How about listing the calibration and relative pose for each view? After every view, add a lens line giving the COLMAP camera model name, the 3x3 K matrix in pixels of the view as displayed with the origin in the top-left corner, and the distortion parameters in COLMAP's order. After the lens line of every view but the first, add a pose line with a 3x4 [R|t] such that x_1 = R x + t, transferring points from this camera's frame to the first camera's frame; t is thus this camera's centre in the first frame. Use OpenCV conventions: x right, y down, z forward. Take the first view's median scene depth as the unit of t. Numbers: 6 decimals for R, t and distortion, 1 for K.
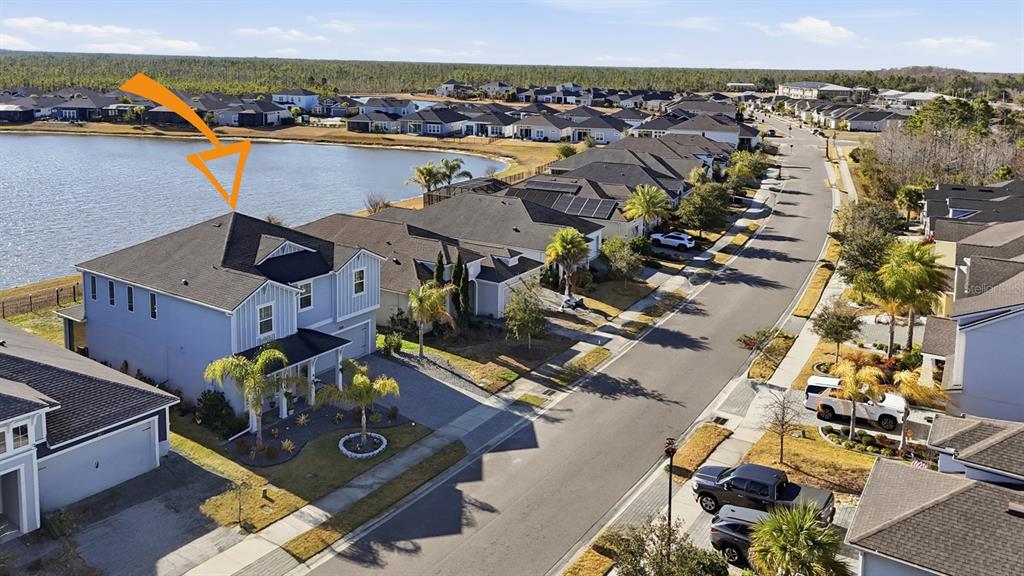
lens RADIAL K [[767.1, 0, 513.3], [0, 767.1, 176.8], [0, 0, 1]] dist [0.016775, -0.007752]
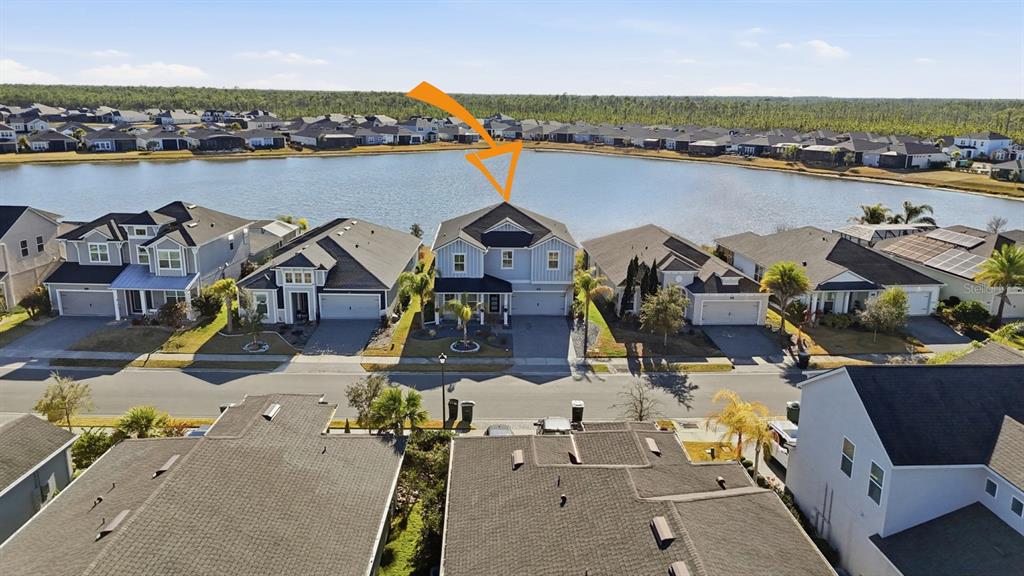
lens RADIAL K [[710.9, 0, 508.4], [0, 710.9, 316.6], [0, 0, 1]] dist [0.001258, -0.001849]
pose [[0.565137, 0.219285, -0.795320, 0.837693], [-0.107389, 0.975379, 0.192622, -0.003274], [0.817978, -0.023449, 0.574772, 0.196346]]
